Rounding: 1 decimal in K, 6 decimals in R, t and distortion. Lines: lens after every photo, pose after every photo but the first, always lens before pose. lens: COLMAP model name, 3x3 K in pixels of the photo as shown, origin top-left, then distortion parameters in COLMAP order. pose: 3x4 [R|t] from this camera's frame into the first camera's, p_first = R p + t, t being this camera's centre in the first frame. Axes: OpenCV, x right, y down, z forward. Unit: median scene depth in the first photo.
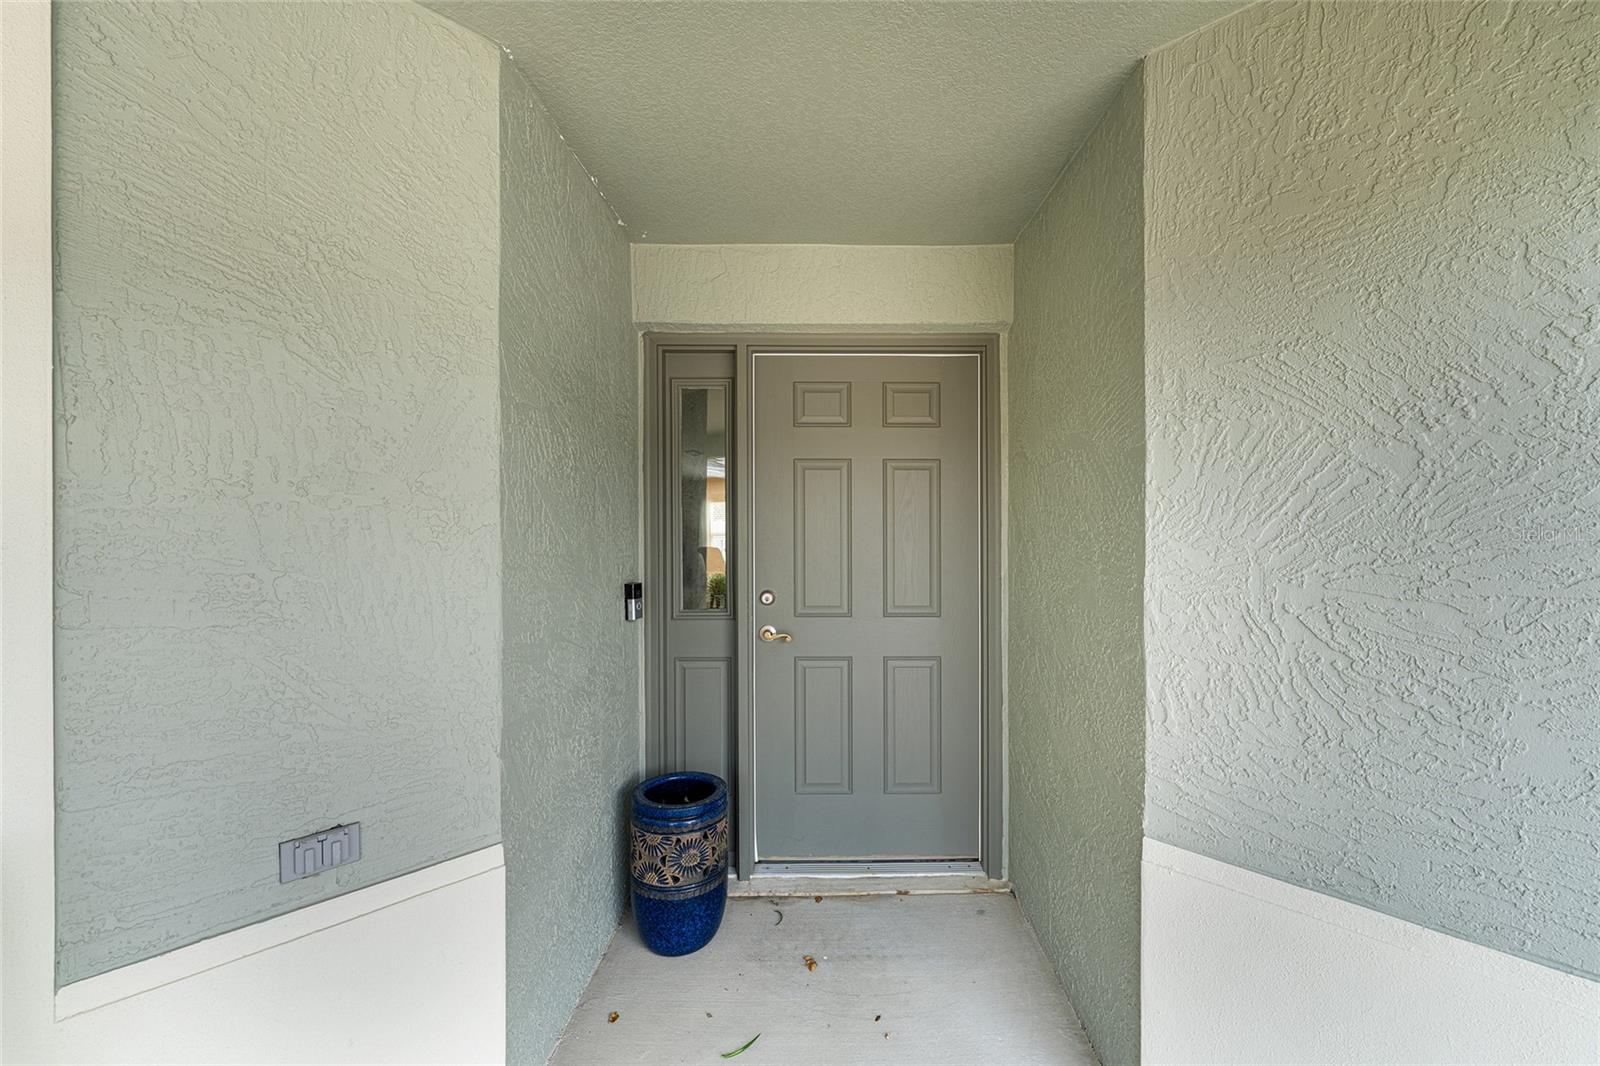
lens RADIAL K [[631.9, 0, 803.2], [0, 631.9, 529.6], [0, 0, 1]] dist [-0.000889, -0.000199]
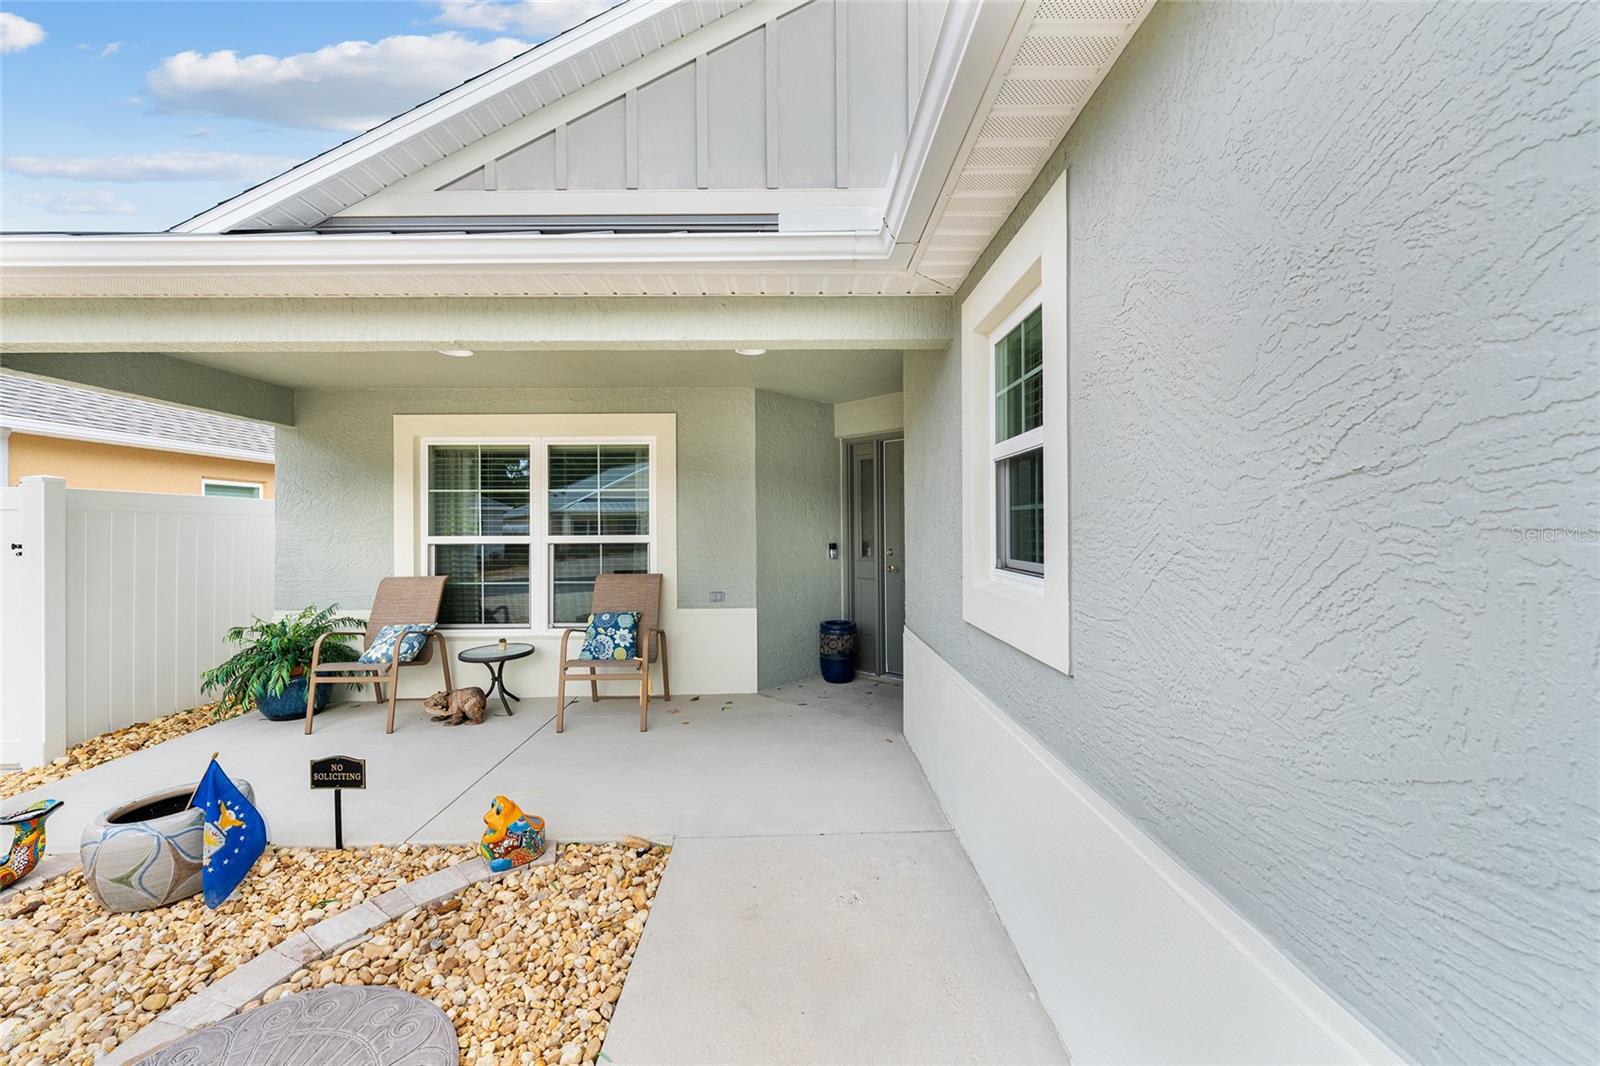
lens RADIAL K [[627.4, 0, 802.7], [0, 627.4, 525.4], [0, 0, 1]] dist [0.000436, -0.000234]
pose [[0.715724, -0.005074, -0.698365, 1.587986], [0.004604, 0.999986, -0.002547, 0.024526], [0.698368, -0.001392, 0.715738, -0.988786]]
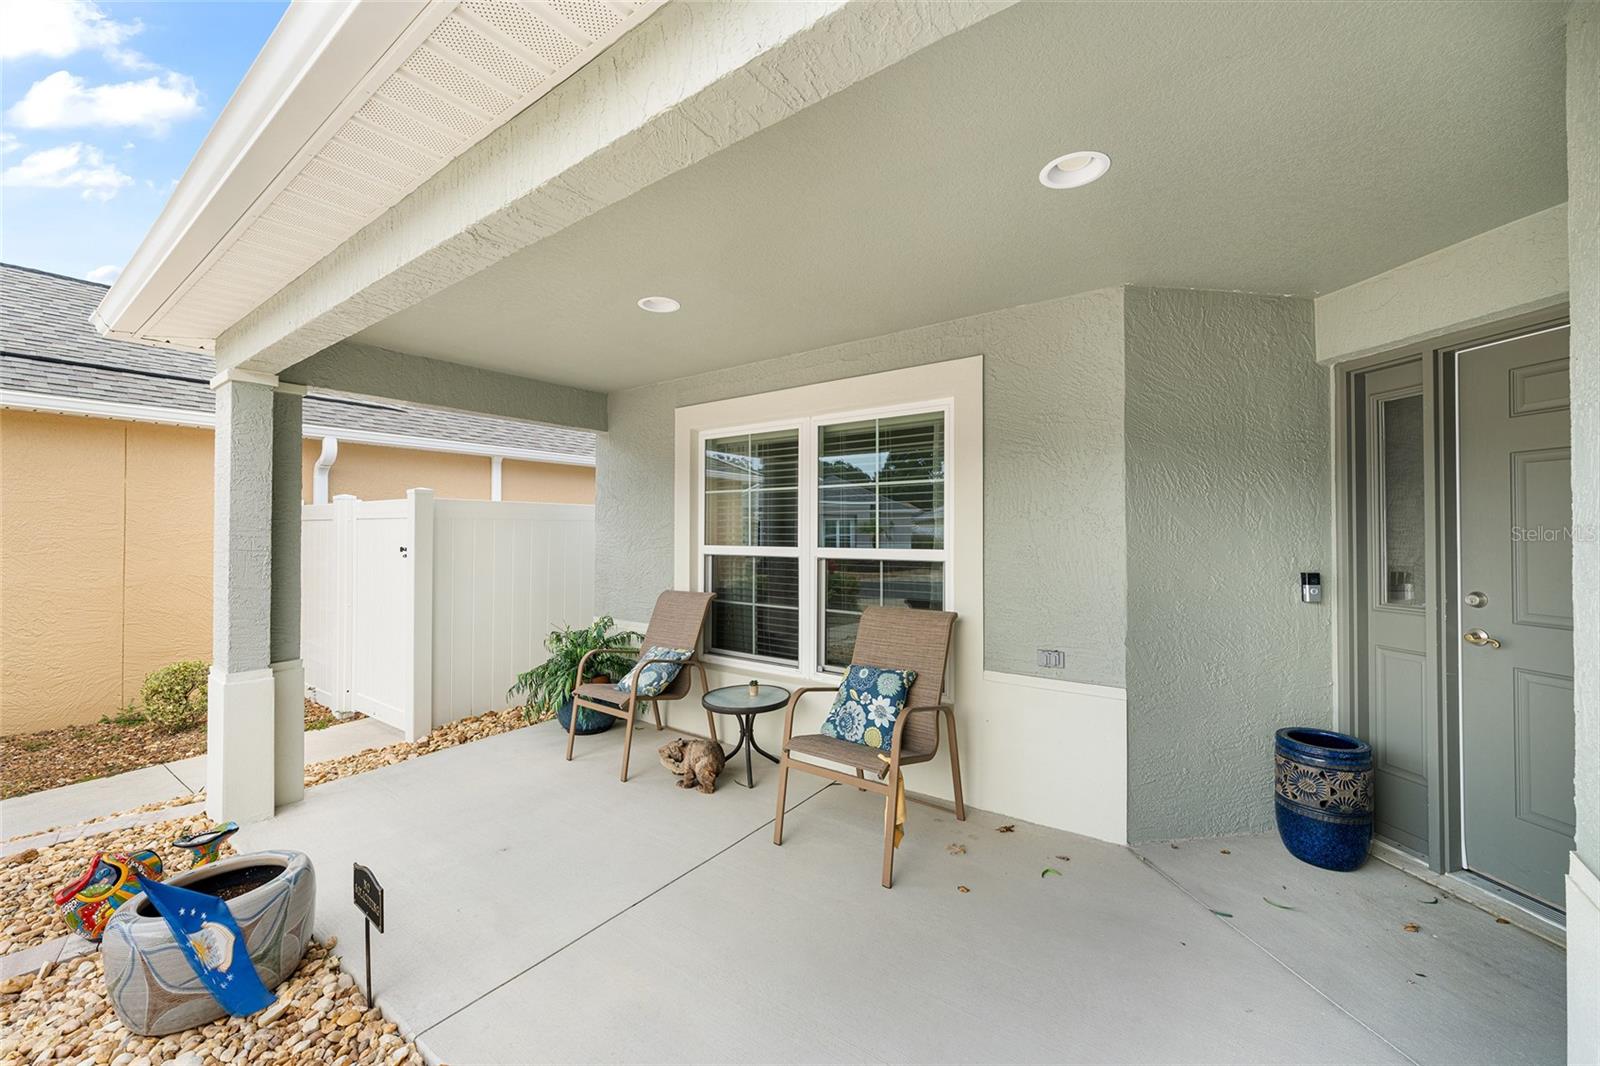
lens RADIAL K [[627.4, 0, 802.7], [0, 627.4, 525.4], [0, 0, 1]] dist [0.000436, -0.000234]
pose [[0.145045, -0.008593, -0.989388, 0.938616], [-0.001607, 0.999959, -0.008921, 0.005212], [0.989424, 0.002884, 0.145025, -0.199026]]
